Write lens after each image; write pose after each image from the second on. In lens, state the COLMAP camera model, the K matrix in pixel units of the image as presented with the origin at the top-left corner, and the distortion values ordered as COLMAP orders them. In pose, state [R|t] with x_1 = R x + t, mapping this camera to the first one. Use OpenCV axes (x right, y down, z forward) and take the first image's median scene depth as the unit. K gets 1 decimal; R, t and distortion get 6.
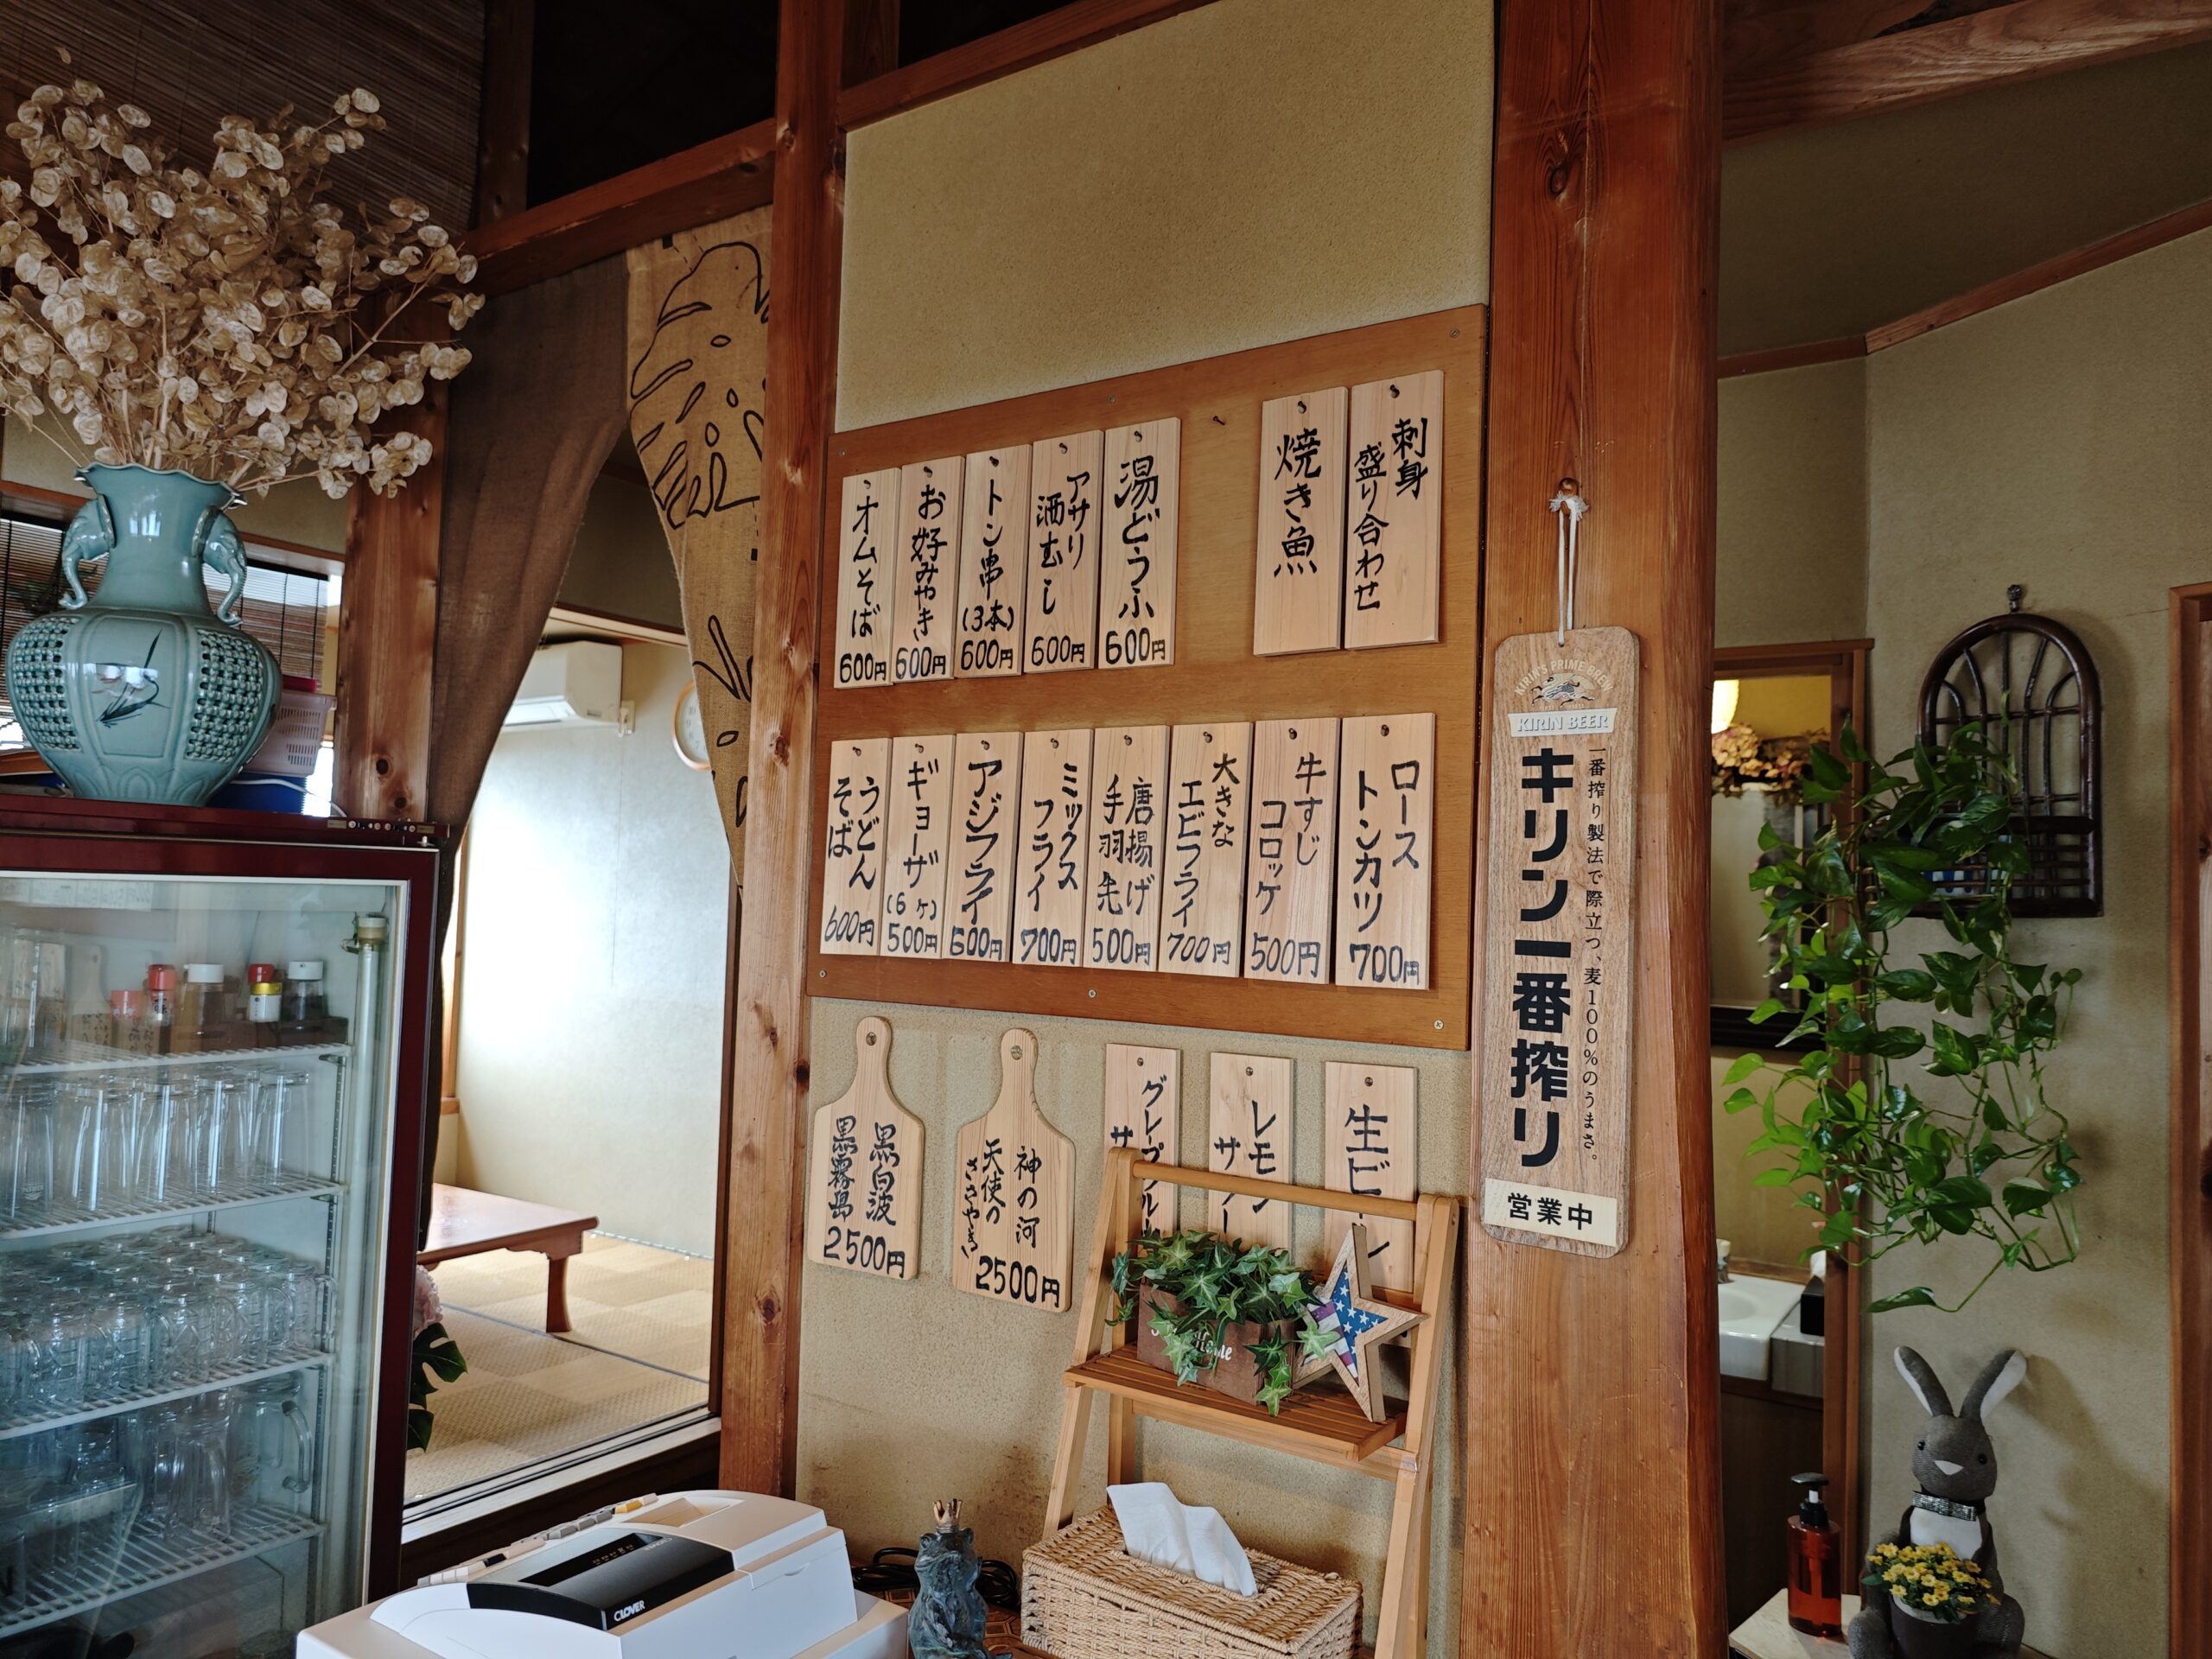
lens RADIAL K [[1479.4, 0, 1106.0], [0, 1479.4, 829.5], [0, 0, 1]] dist [-0.001846, 0.000632]
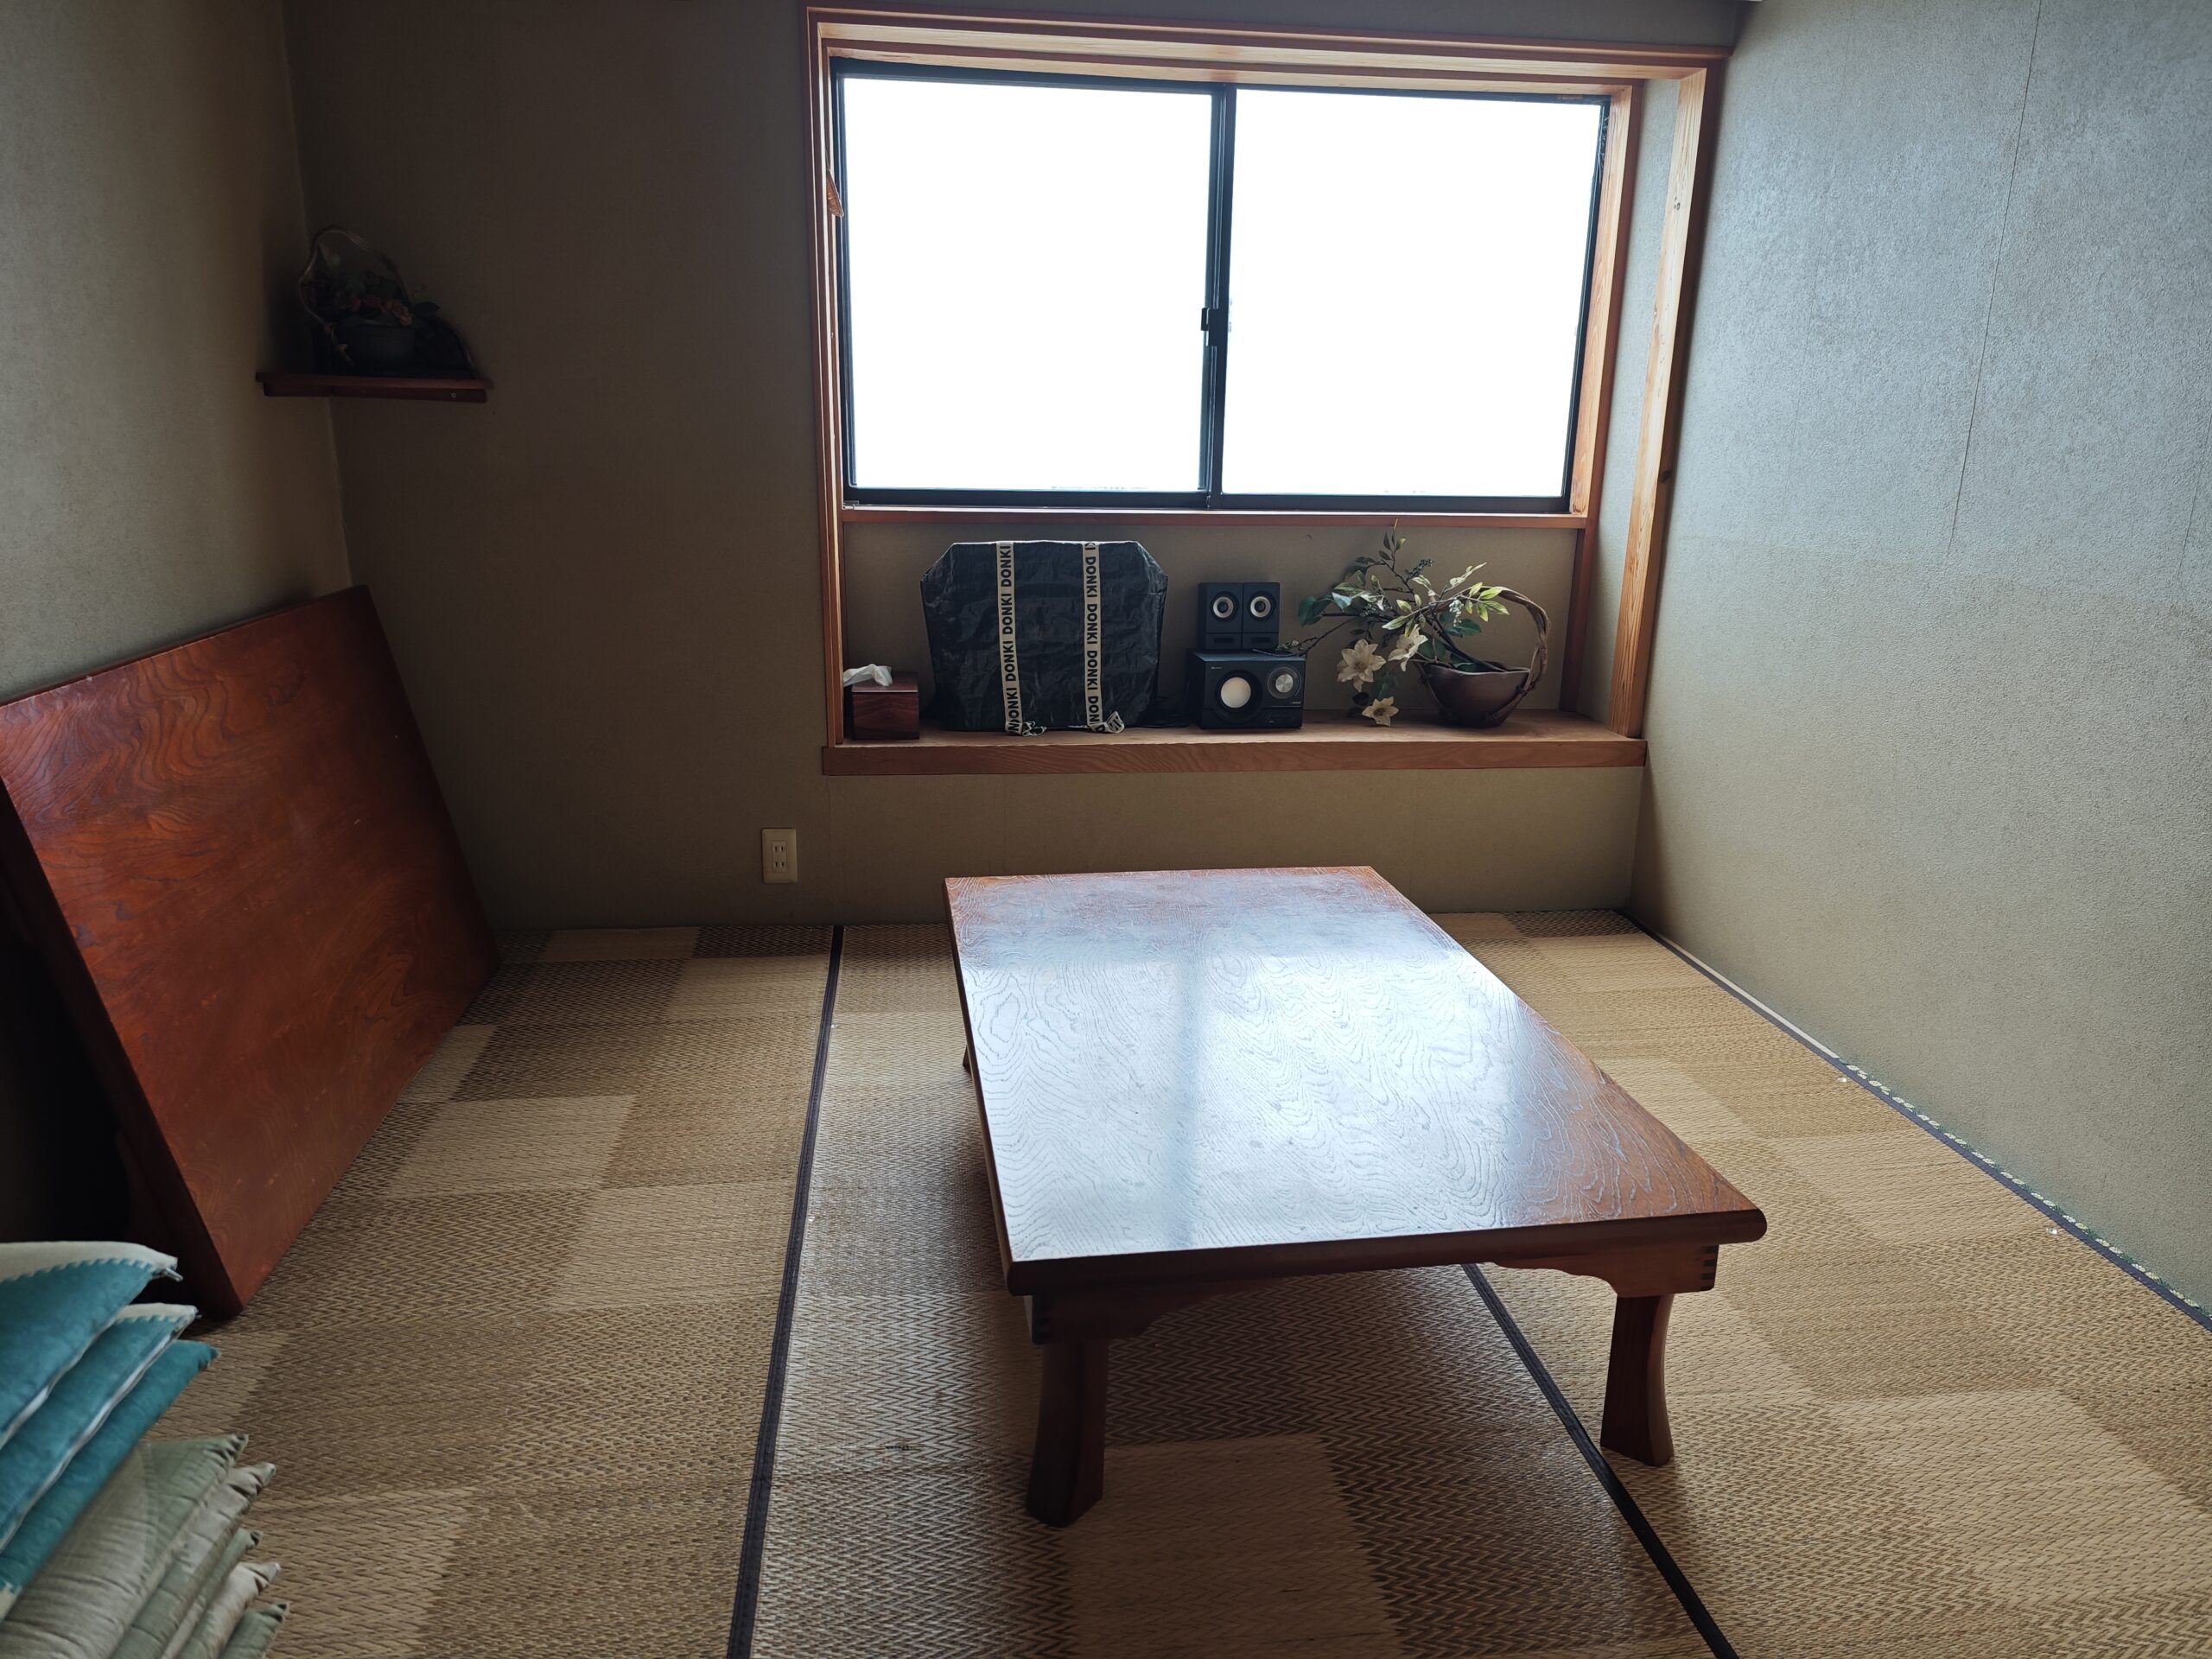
lens RADIAL K [[1479.4, 0, 1106.0], [0, 1479.4, 829.5], [0, 0, 1]] dist [-0.001846, 0.000632]
pose [[0.635202, 0.191000, -0.748357, -0.159550], [0.051436, 0.956327, 0.287738, 0.050683], [0.770632, -0.221264, 0.597636, 0.557877]]
